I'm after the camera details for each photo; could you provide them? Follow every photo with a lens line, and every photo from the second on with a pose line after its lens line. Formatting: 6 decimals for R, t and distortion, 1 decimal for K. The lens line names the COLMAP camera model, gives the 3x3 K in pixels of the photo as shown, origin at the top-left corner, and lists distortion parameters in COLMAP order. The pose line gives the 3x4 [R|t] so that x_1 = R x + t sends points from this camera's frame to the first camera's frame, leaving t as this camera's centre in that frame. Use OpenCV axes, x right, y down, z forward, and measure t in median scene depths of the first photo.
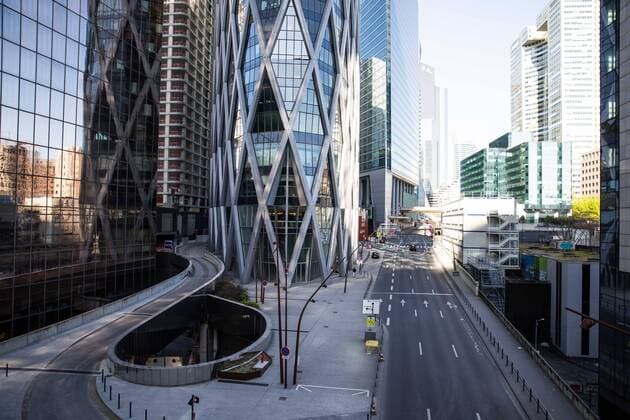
lens RADIAL K [[410.7, 0, 315.0], [0, 410.7, 210.0], [0, 0, 1]] dist [-0.112869, 0.098058]
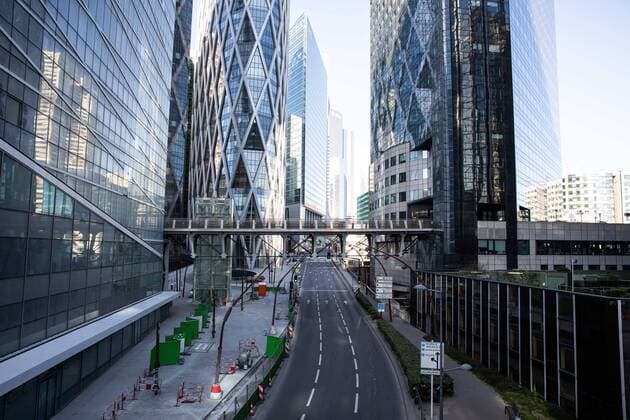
lens RADIAL K [[410.7, 0, 315.0], [0, 410.7, 210.0], [0, 0, 1]] dist [-0.112869, 0.098058]
pose [[0.977698, 0.018149, 0.209232, -0.066530], [-0.003715, 0.997598, -0.069174, 0.015918], [-0.209984, 0.066854, 0.975416, -0.347651]]
